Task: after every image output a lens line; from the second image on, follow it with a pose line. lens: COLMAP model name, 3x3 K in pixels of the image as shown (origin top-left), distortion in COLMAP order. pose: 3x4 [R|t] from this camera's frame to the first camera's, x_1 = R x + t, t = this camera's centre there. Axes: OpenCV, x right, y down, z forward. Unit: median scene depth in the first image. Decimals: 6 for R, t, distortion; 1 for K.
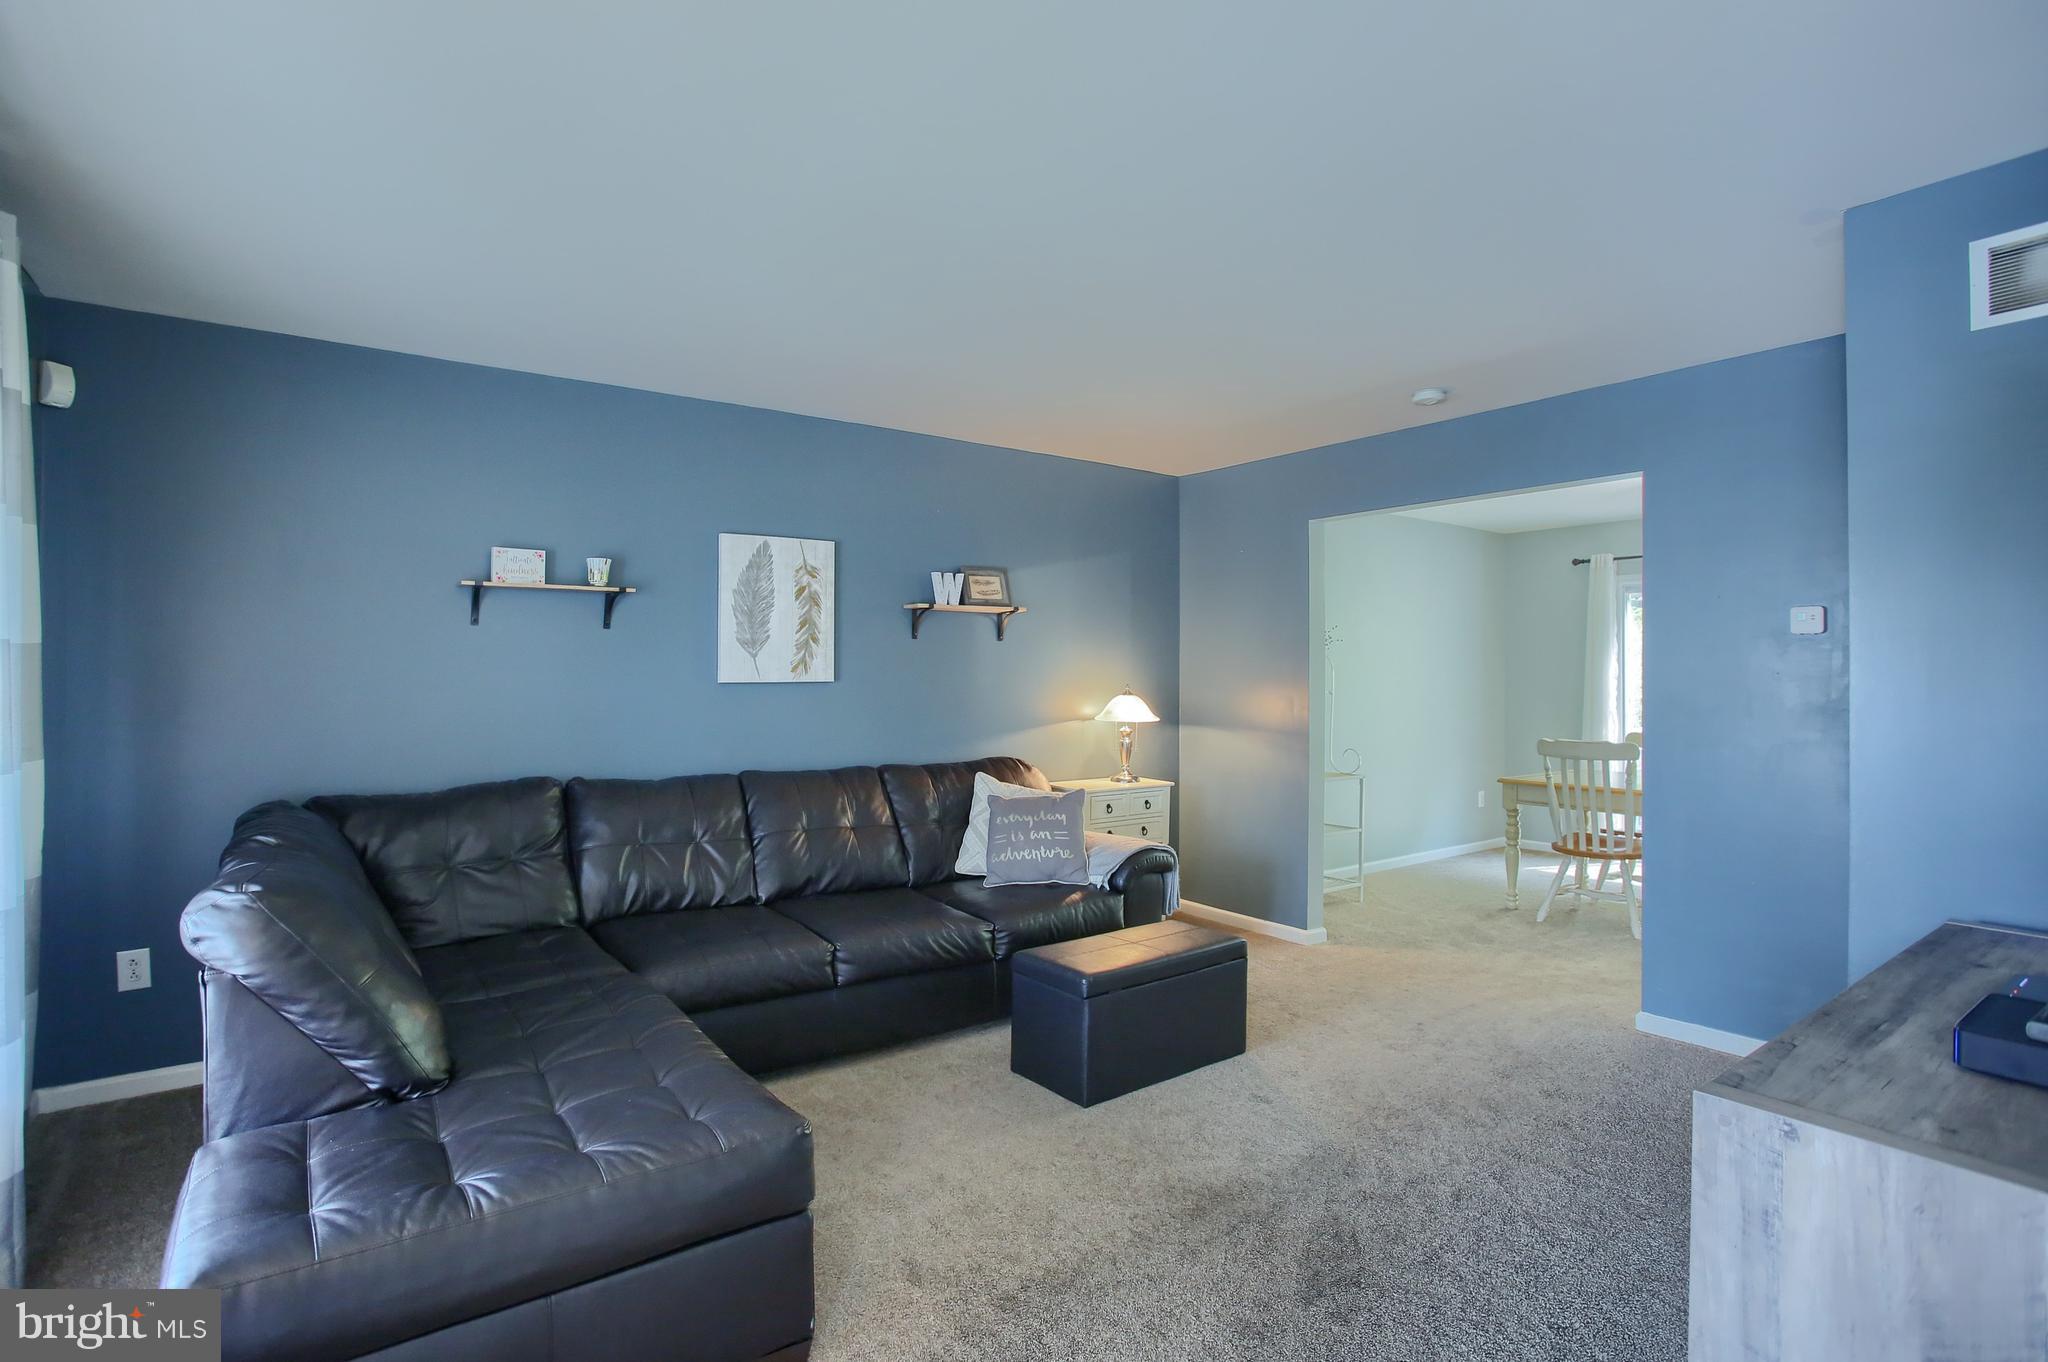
lens RADIAL K [[997.0, 0, 1003.1], [0, 997.0, 669.0], [0, 0, 1]] dist [-0.071890, 0.031154]
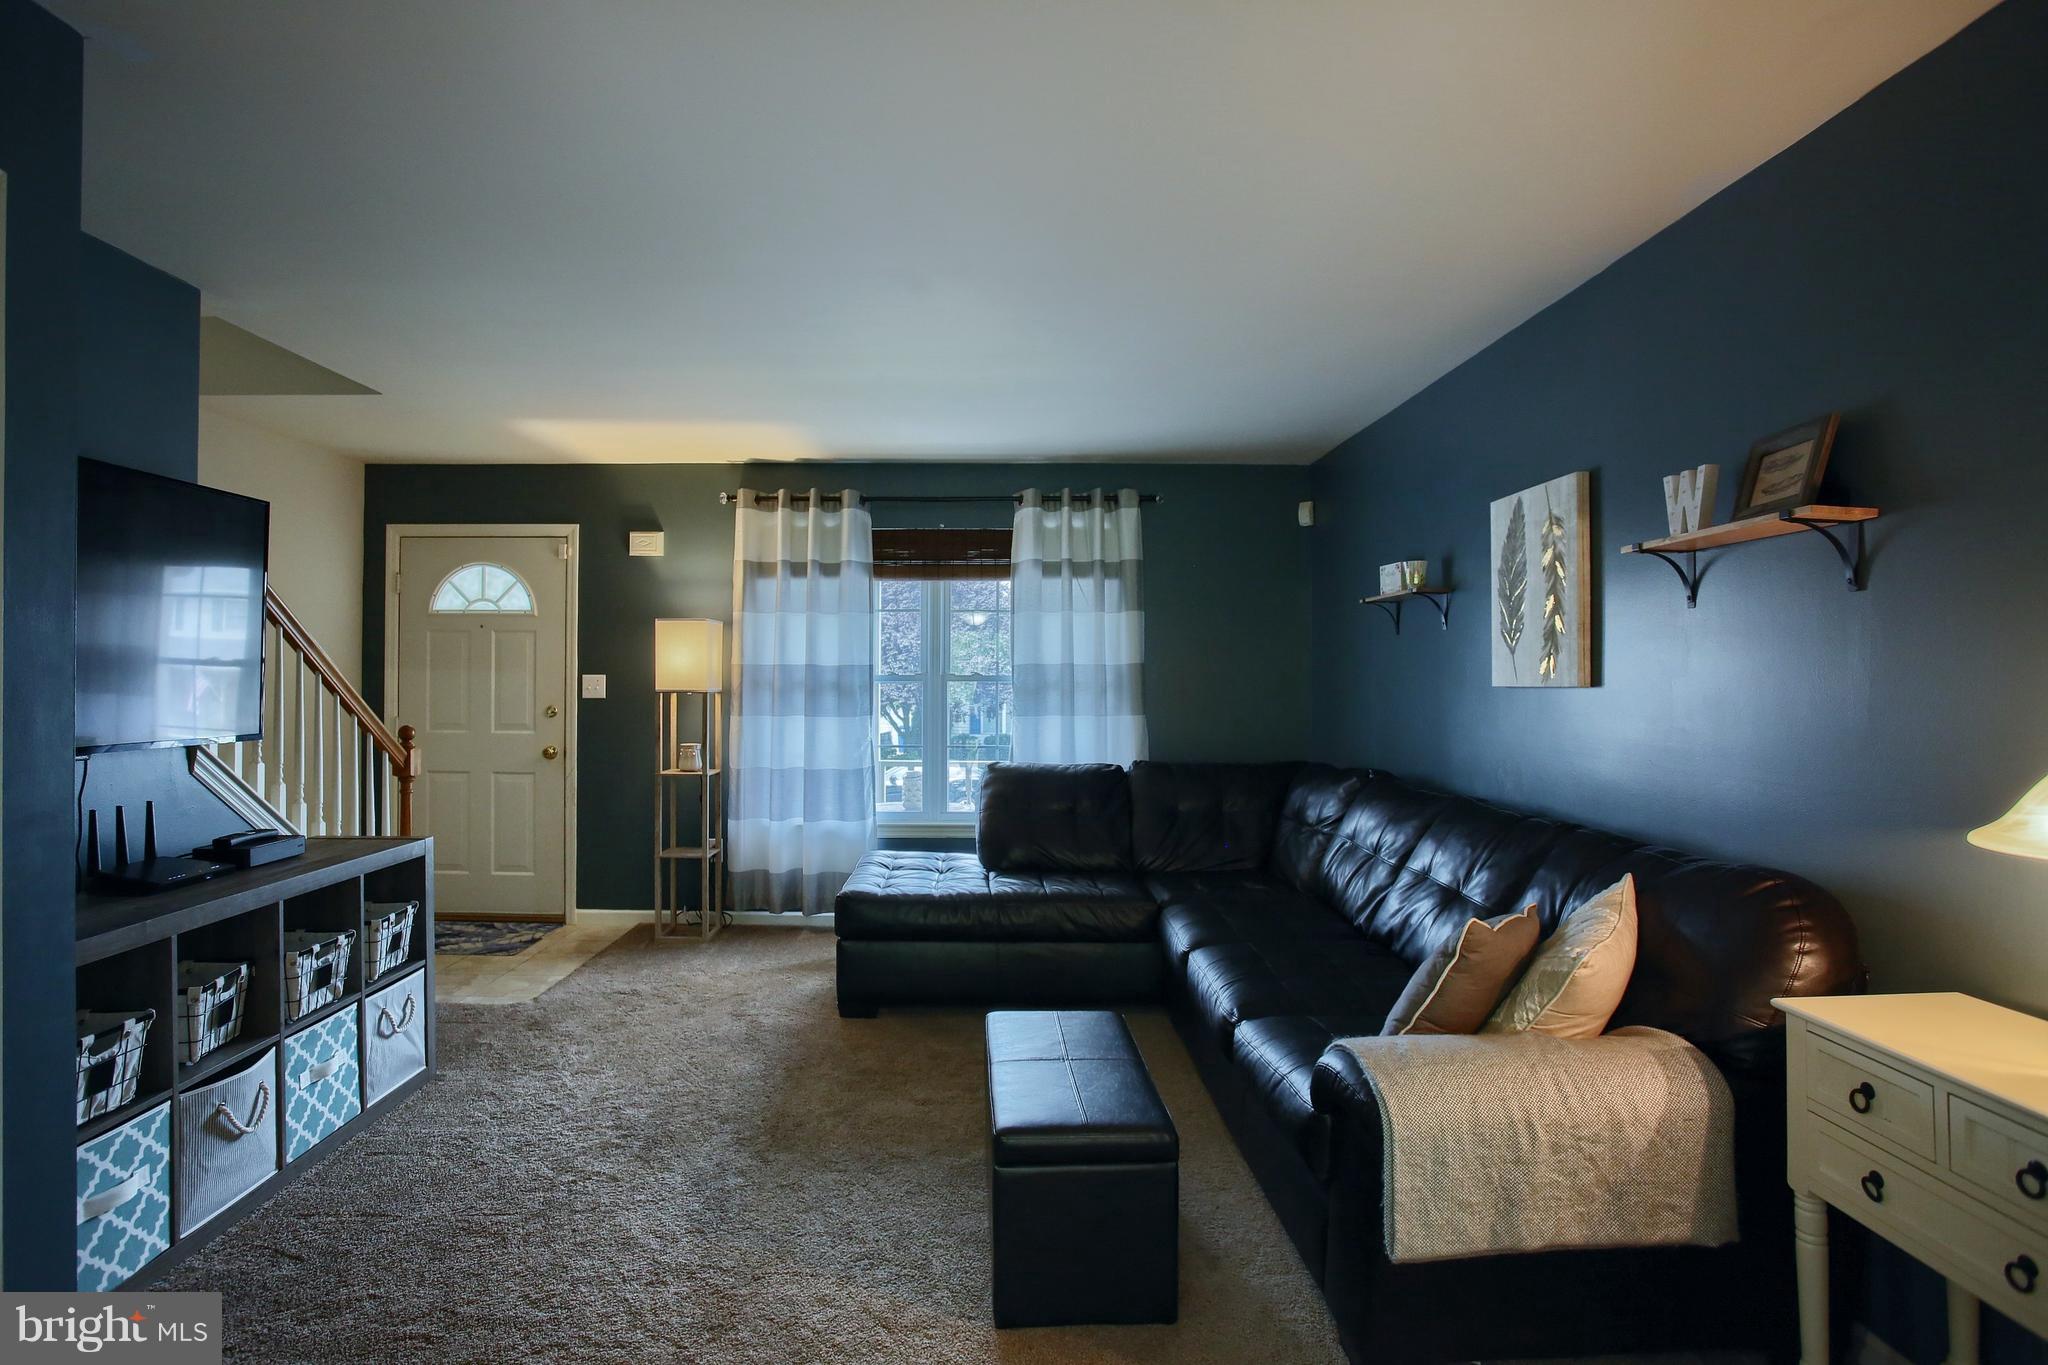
lens RADIAL K [[1032.0, 0, 990.6], [0, 1032.0, 673.5], [0, 0, 1]] dist [-0.070547, 0.035537]
pose [[-0.592119, -0.007226, -0.805818, 0.590323], [-0.001083, 0.999966, -0.008172, 0.009291], [0.805850, -0.003966, -0.592106, 1.094271]]
